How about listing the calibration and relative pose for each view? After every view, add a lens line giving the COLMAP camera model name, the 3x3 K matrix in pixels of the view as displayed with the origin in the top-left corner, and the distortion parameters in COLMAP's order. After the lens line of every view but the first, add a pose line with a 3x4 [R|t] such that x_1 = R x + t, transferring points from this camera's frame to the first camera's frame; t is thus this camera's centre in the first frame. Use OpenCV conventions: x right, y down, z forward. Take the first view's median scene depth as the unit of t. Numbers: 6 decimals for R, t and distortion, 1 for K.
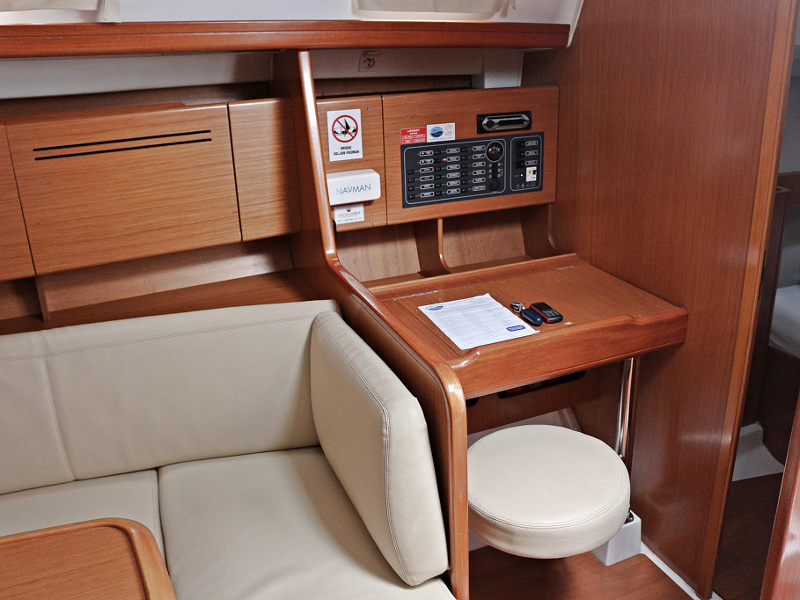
lens RADIAL K [[738.4, 0, 424.9], [0, 738.4, 296.9], [0, 0, 1]] dist [-0.142246, 0.101101]
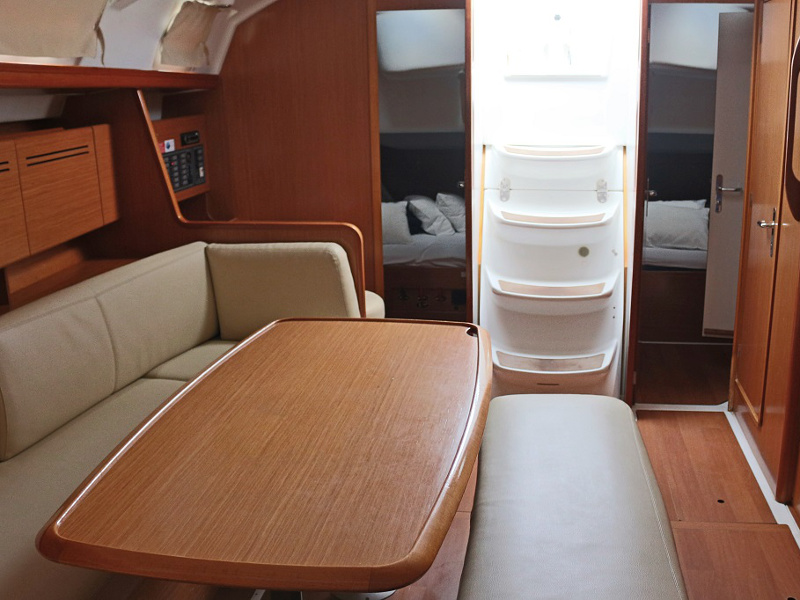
lens RADIAL K [[738.4, 0, 424.9], [0, 738.4, 296.9], [0, 0, 1]] dist [-0.142246, 0.101101]
pose [[0.560734, -0.228841, 0.795745, -0.922497], [0.295201, 0.953147, 0.066088, 0.127726], [-0.773585, 0.197847, 0.602015, -0.240740]]
